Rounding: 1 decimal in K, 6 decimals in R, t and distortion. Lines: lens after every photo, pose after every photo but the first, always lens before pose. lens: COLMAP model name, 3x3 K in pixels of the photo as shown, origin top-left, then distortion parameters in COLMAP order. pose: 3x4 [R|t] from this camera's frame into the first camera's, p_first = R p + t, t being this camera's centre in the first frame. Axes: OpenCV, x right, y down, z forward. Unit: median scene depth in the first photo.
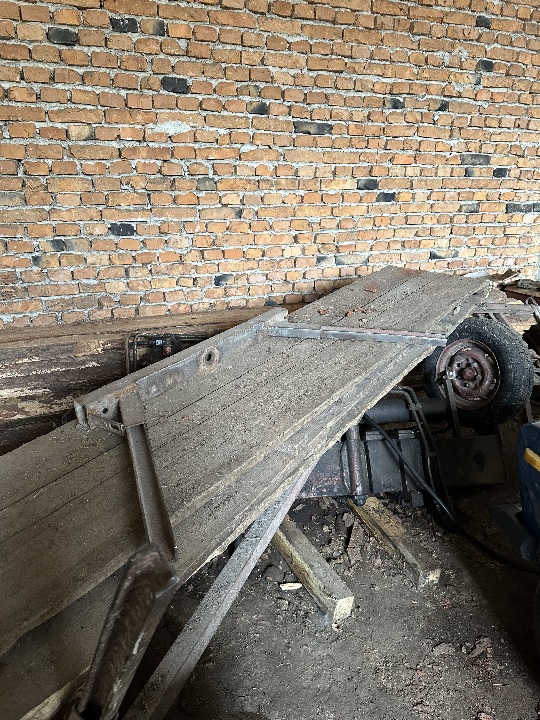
lens RADIAL K [[512.8, 0, 269.6], [0, 512.8, 358.9], [0, 0, 1]] dist [0.033282, -0.046632]
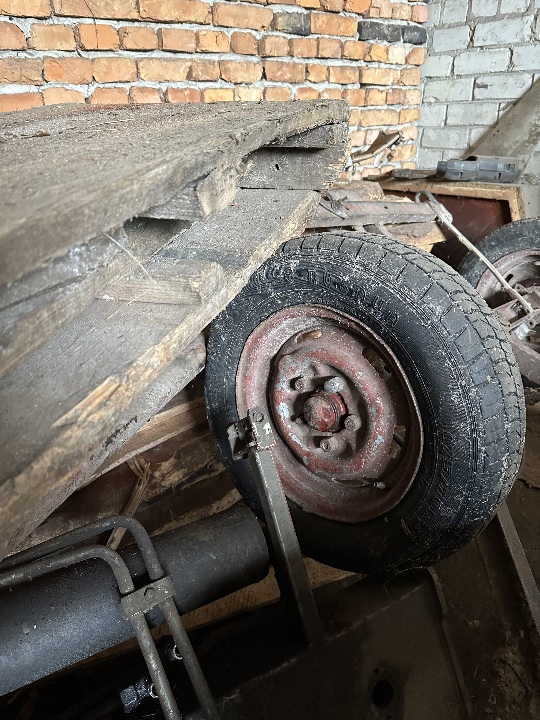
lens RADIAL K [[512.8, 0, 273.3], [0, 512.8, 360.2], [0, 0, 1]] dist [0.033282, -0.046632]
pose [[0.960215, -0.161422, 0.227884, 0.261465], [0.136614, 0.983227, 0.120831, -0.041766], [-0.243566, -0.084892, 0.966162, 0.632722]]
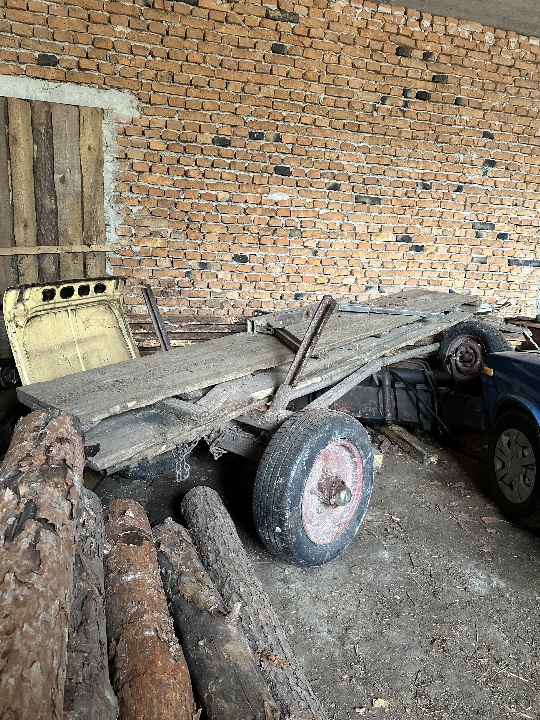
lens RADIAL K [[512.8, 0, 262.5], [0, 512.8, 366.6], [0, 0, 1]] dist [0.033282, -0.046632]
pose [[0.994509, 0.058938, -0.086471, -0.067117], [-0.069073, 0.990450, -0.119324, 0.248922], [0.078612, 0.124642, 0.989083, -0.477769]]
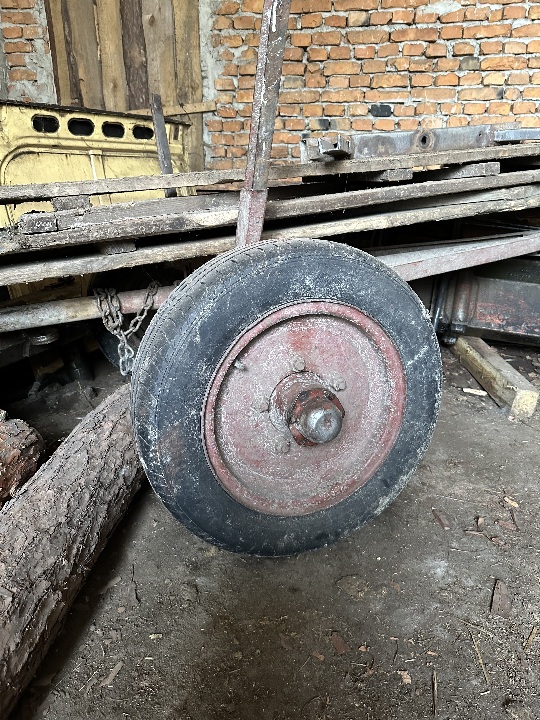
lens RADIAL K [[512.8, 0, 255.1], [0, 512.8, 357.4], [0, 0, 1]] dist [0.033282, -0.046632]
pose [[0.853406, 0.152790, -0.498351, 0.112739], [-0.169165, 0.985509, 0.012461, 0.296112], [0.493033, 0.073669, 0.866886, -0.046601]]
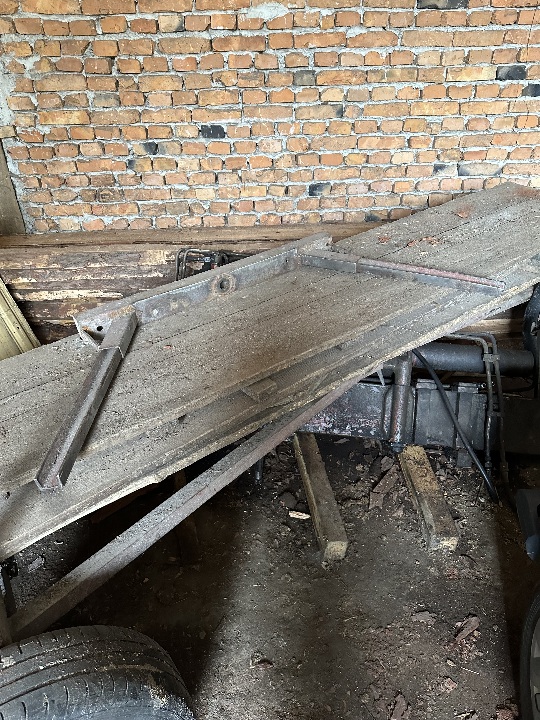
lens RADIAL K [[512.8, 0, 270.2], [0, 512.8, 365.2], [0, 0, 1]] dist [0.033282, -0.046632]
pose [[0.940307, 0.150935, -0.305027, 0.173677], [-0.086008, 0.972572, 0.216117, -0.043628], [0.329281, -0.176982, 0.927498, 0.061921]]
